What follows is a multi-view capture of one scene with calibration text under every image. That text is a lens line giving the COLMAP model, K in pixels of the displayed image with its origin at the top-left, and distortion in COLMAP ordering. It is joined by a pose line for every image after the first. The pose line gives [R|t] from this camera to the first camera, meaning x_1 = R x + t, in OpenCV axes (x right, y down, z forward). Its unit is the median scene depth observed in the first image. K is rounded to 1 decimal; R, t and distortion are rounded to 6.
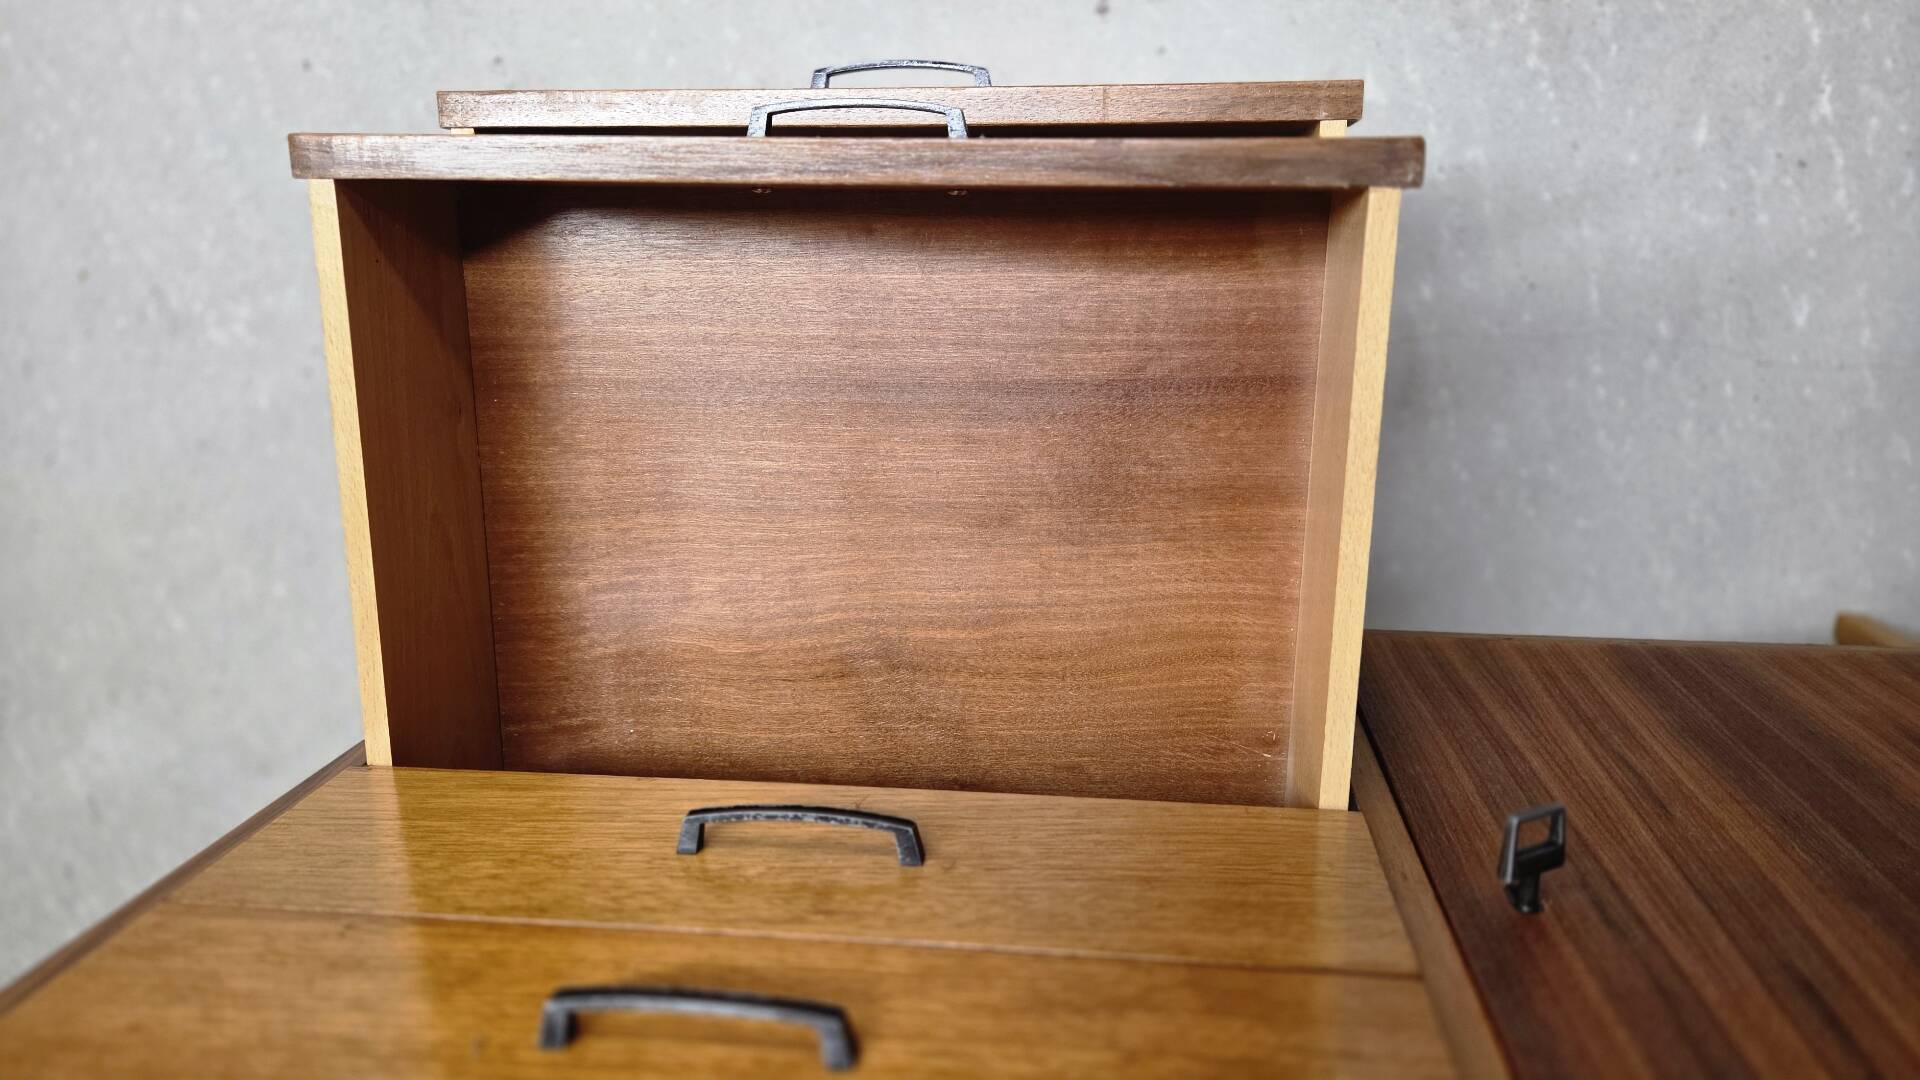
lens RADIAL K [[1298.9, 0, 974.2], [0, 1298.9, 534.2], [0, 0, 1]] dist [0.071400, -0.070948]
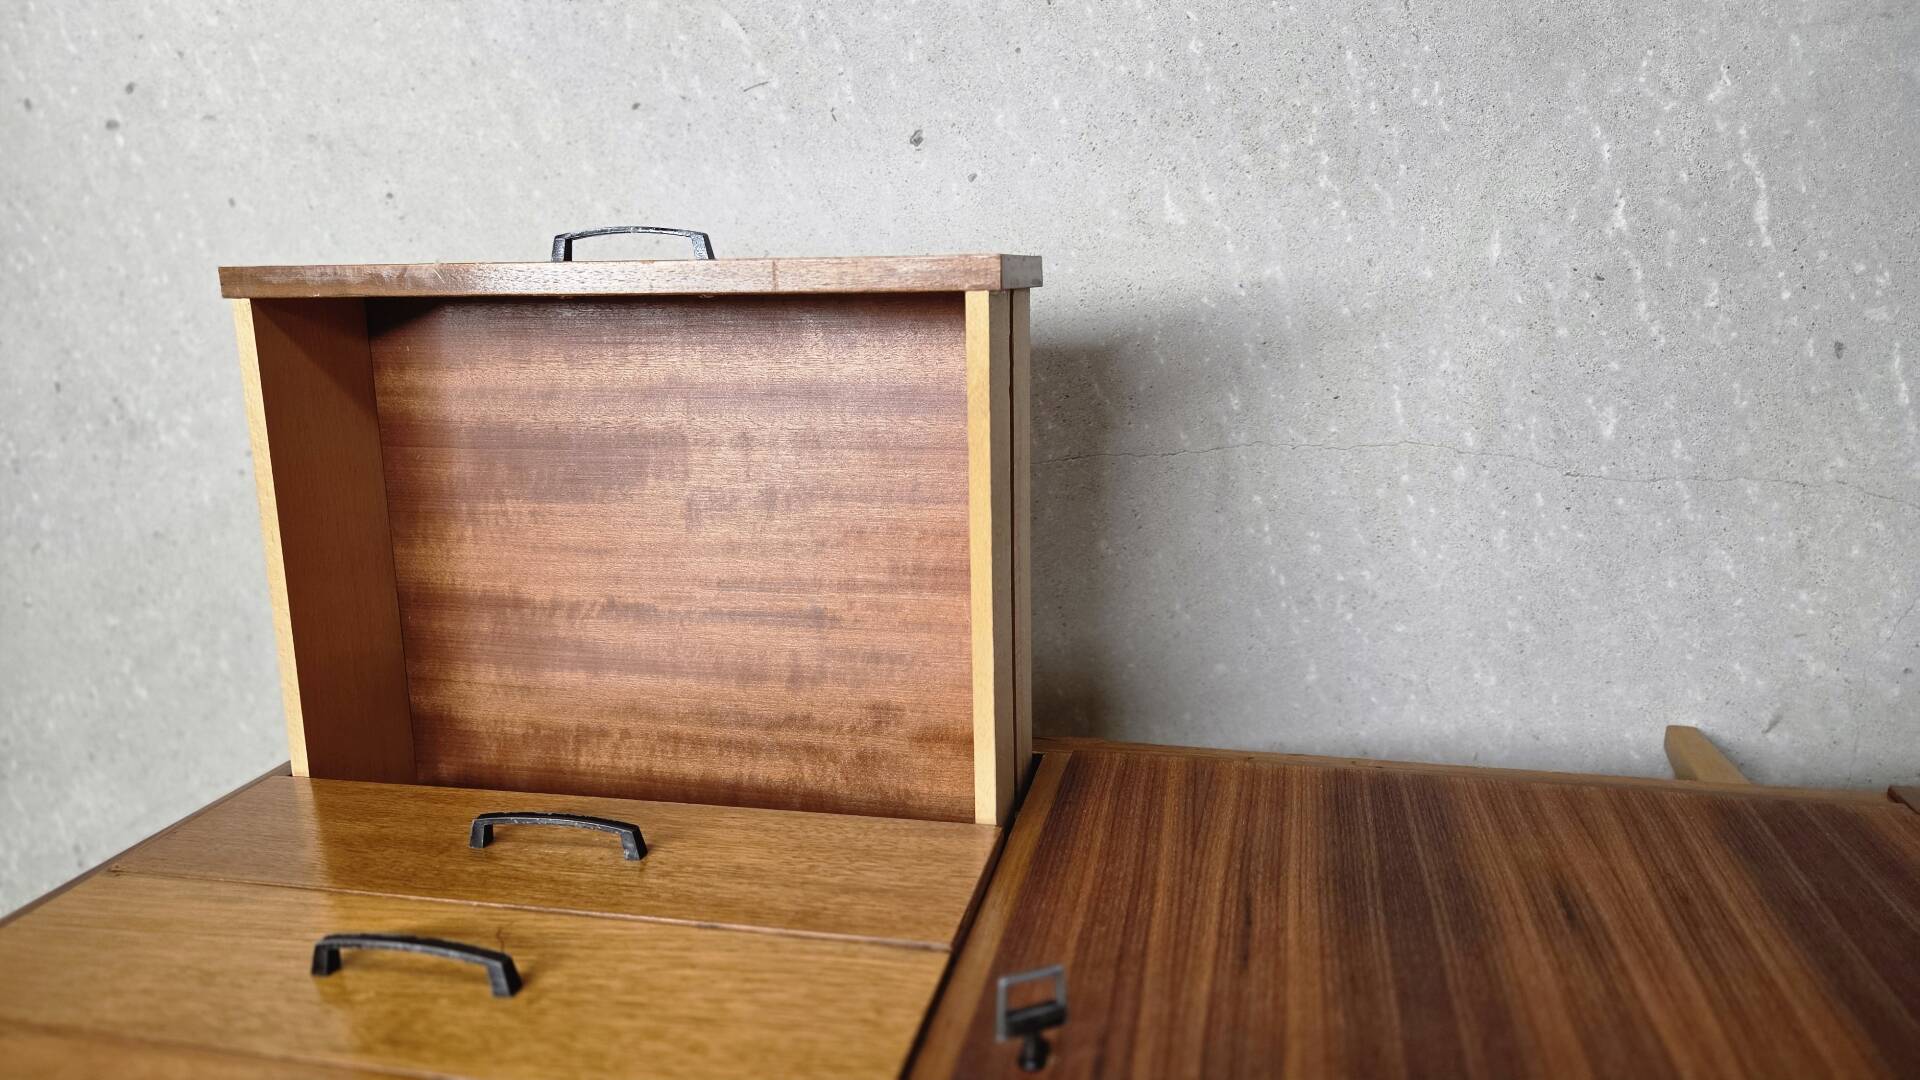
lens RADIAL K [[1283.3, 0, 935.5], [0, 1283.3, 537.2], [0, 0, 1]] dist [0.074091, -0.071645]
pose [[0.993513, 0.004708, -0.113618, 0.239762], [-0.006668, 0.999835, -0.016877, -0.064053], [0.113519, 0.017525, 0.993381, -0.028446]]
